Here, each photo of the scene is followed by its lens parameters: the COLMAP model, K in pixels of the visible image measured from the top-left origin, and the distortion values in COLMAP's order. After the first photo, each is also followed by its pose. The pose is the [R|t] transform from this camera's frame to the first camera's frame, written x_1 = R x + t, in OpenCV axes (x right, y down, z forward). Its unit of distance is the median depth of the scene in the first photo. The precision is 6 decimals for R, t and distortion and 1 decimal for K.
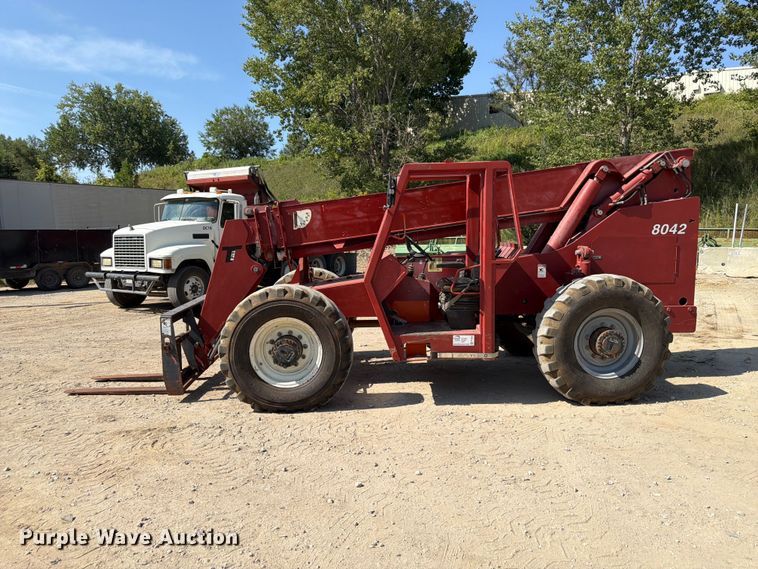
lens RADIAL K [[538.2, 0, 374.7], [0, 538.2, 290.1], [0, 0, 1]] dist [0.036275, -0.042042]
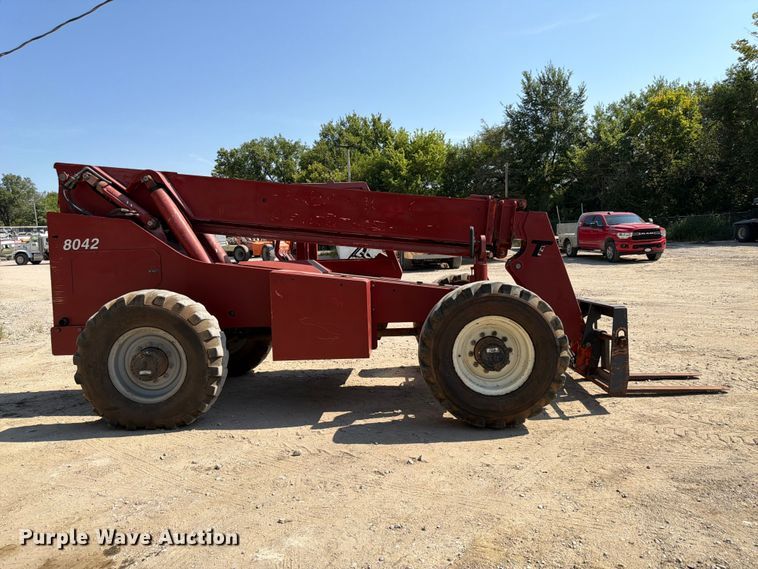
lens RADIAL K [[538.2, 0, 379.2], [0, 538.2, 282.9], [0, 0, 1]] dist [0.036275, -0.042042]
pose [[-0.996535, 0.047163, 0.068511, -0.045968], [0.058351, 0.983408, 0.171767, -0.191322], [-0.059273, 0.175170, -0.982752, 1.992486]]
